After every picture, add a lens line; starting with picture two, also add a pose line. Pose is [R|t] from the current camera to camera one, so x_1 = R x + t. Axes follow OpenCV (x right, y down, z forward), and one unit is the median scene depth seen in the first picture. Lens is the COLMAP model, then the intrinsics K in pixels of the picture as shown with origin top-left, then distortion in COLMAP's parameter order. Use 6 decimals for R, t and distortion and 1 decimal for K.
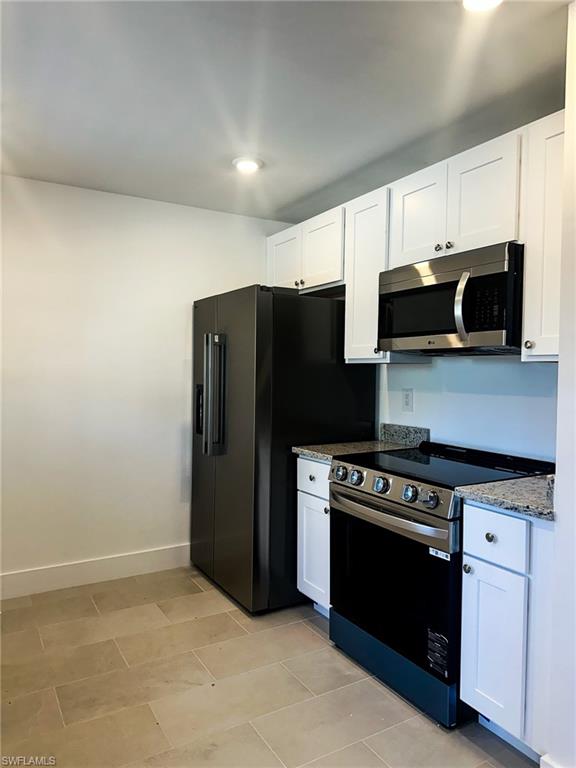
lens RADIAL K [[544.9, 0, 288.0], [0, 544.9, 384.0], [0, 0, 1]] dist [0.126807, -0.170692]
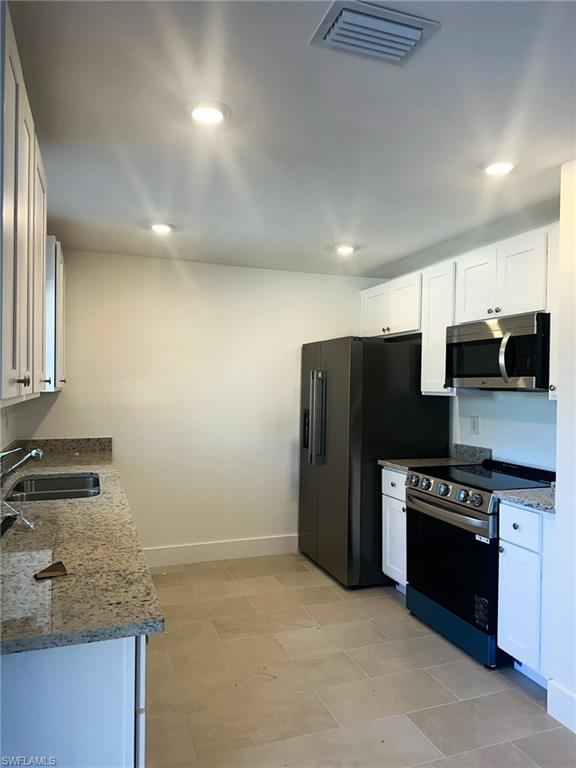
lens RADIAL K [[544.9, 0, 288.0], [0, 544.9, 384.0], [0, 0, 1]] dist [0.126807, -0.170692]
pose [[0.983873, 0.004885, -0.178803, 0.031129], [-0.010432, 0.999493, -0.030098, -0.024834], [0.178565, 0.031478, 0.983424, -0.340996]]
